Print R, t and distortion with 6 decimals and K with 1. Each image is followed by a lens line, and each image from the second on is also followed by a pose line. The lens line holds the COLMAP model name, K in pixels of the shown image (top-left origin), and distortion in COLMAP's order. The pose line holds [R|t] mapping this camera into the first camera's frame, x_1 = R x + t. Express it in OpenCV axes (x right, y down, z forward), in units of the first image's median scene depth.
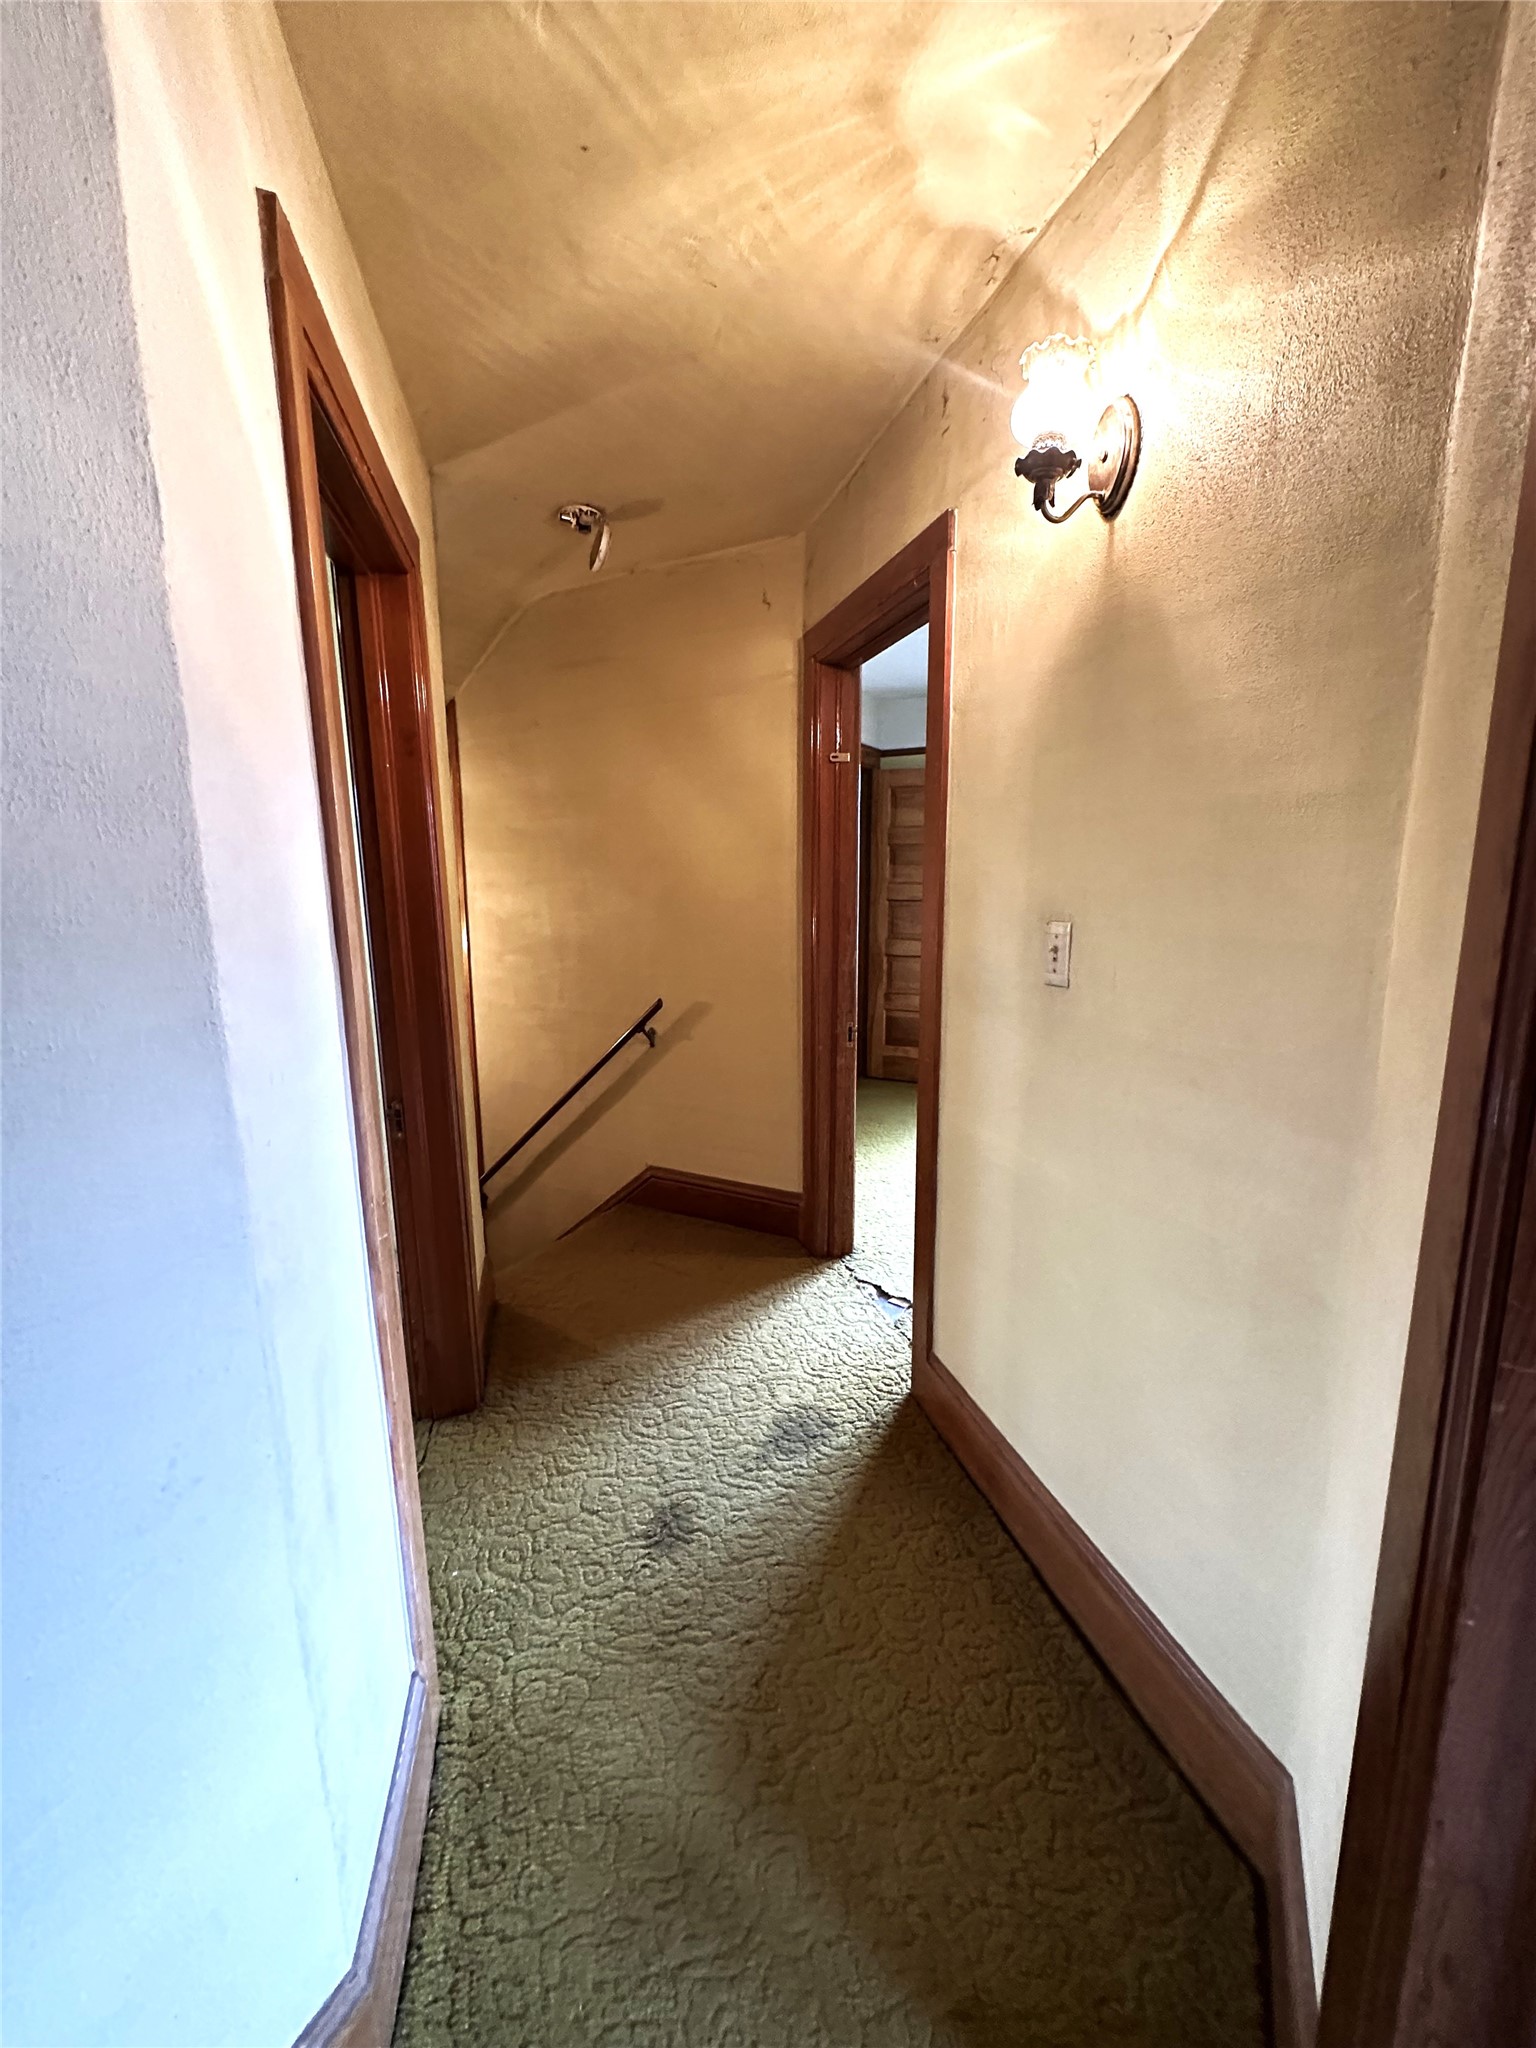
lens RADIAL K [[816.3, 0, 767.1], [0, 816.3, 1028.6], [0, 0, 1]] dist [-0.003741, 0.000545]
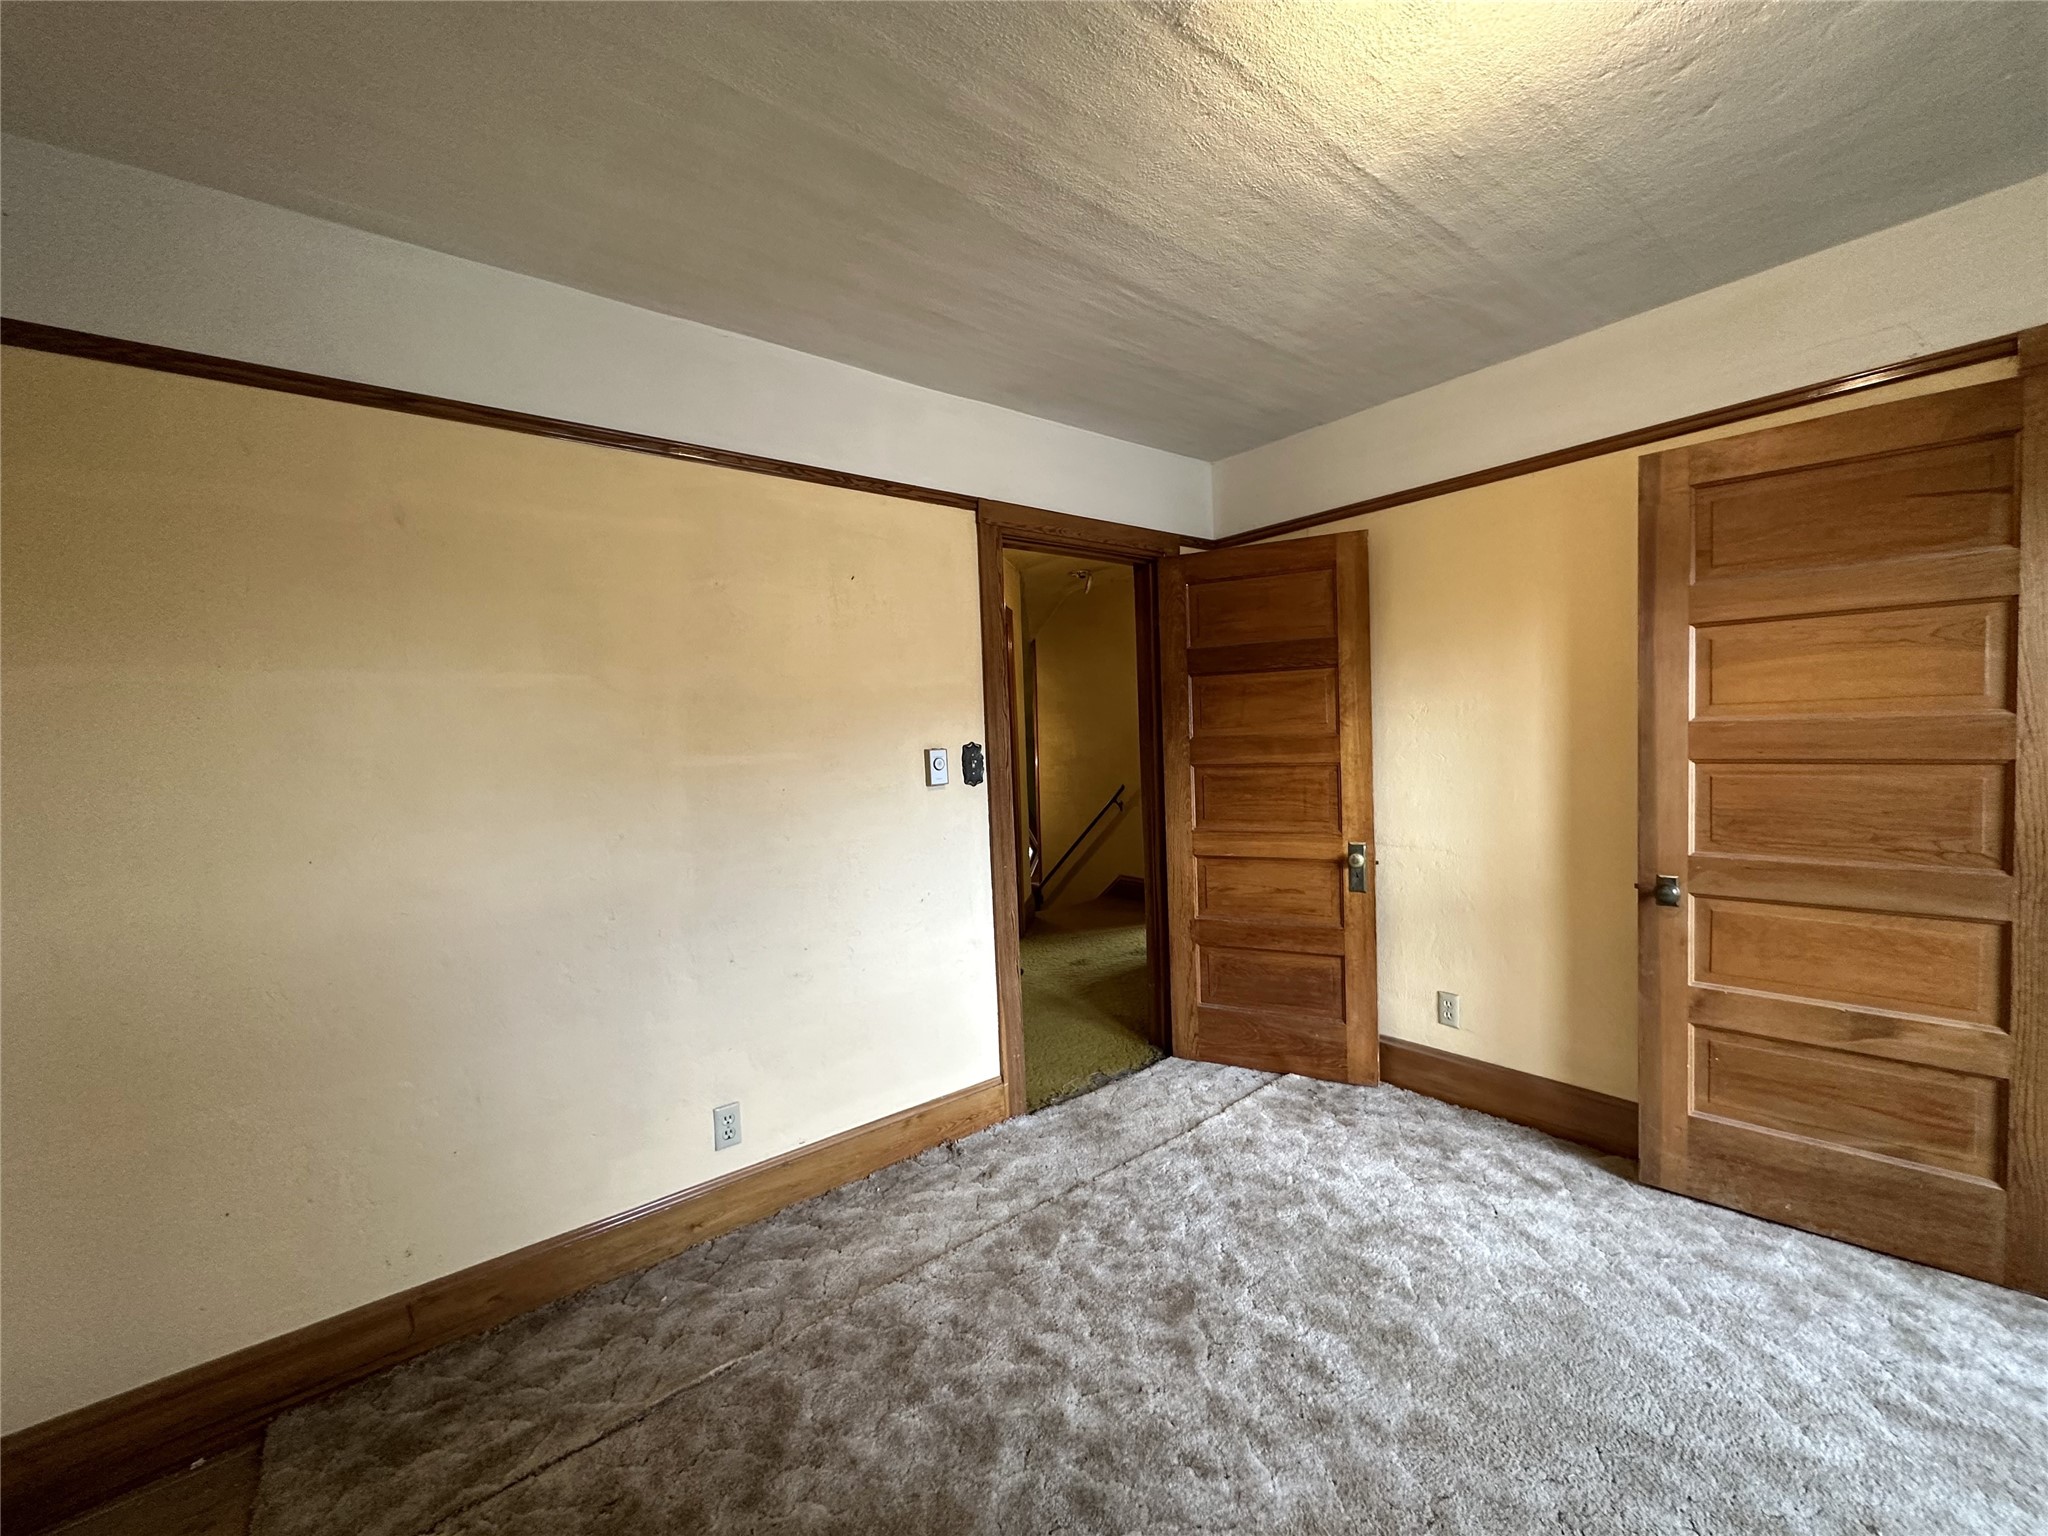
lens RADIAL K [[816.3, 0, 1023.8], [0, 816.3, 773.0], [0, 0, 1]] dist [-0.003741, 0.000545]
pose [[0.911908, -0.012560, -0.410202, 0.437375], [-0.029509, 0.994938, -0.096063, 0.124702], [0.409332, 0.099706, 0.906921, -0.850517]]
